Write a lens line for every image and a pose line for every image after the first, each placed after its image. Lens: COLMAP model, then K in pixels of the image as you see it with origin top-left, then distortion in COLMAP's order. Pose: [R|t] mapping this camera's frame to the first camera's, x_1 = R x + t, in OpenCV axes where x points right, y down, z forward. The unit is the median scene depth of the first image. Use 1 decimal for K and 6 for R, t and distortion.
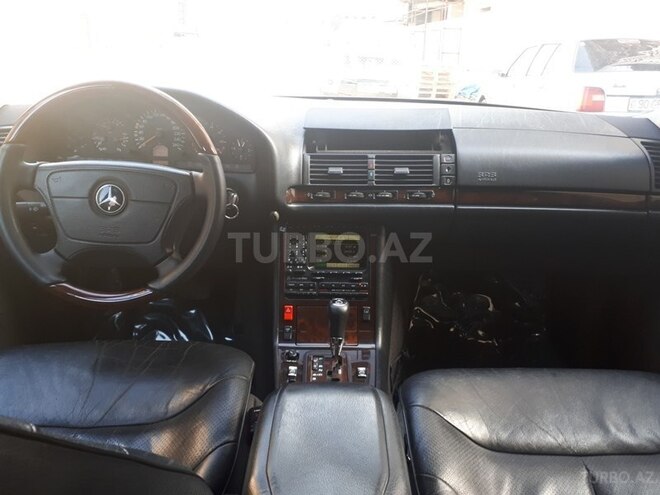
lens RADIAL K [[535.0, 0, 330.0], [0, 535.0, 247.5], [0, 0, 1]] dist [0.036711, -0.064179]
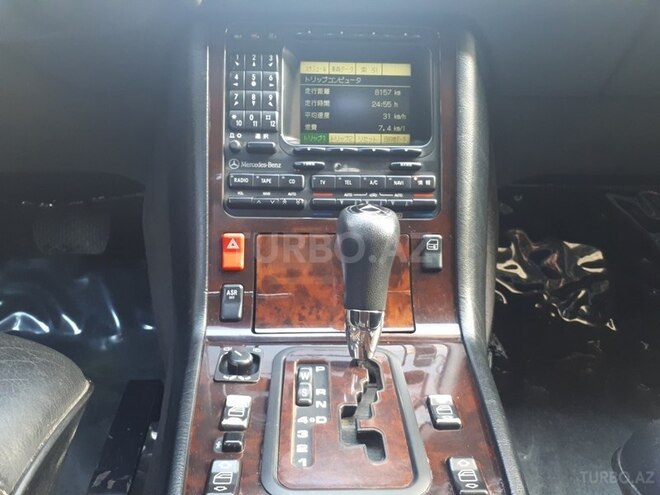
lens RADIAL K [[535.0, 0, 330.0], [0, 535.0, 247.5], [0, 0, 1]] dist [0.036711, -0.064179]
pose [[0.999164, -0.004134, 0.040670, -0.023686], [0.003549, 0.999889, 0.014454, 0.115402], [-0.040725, -0.014298, 0.999068, 0.613099]]
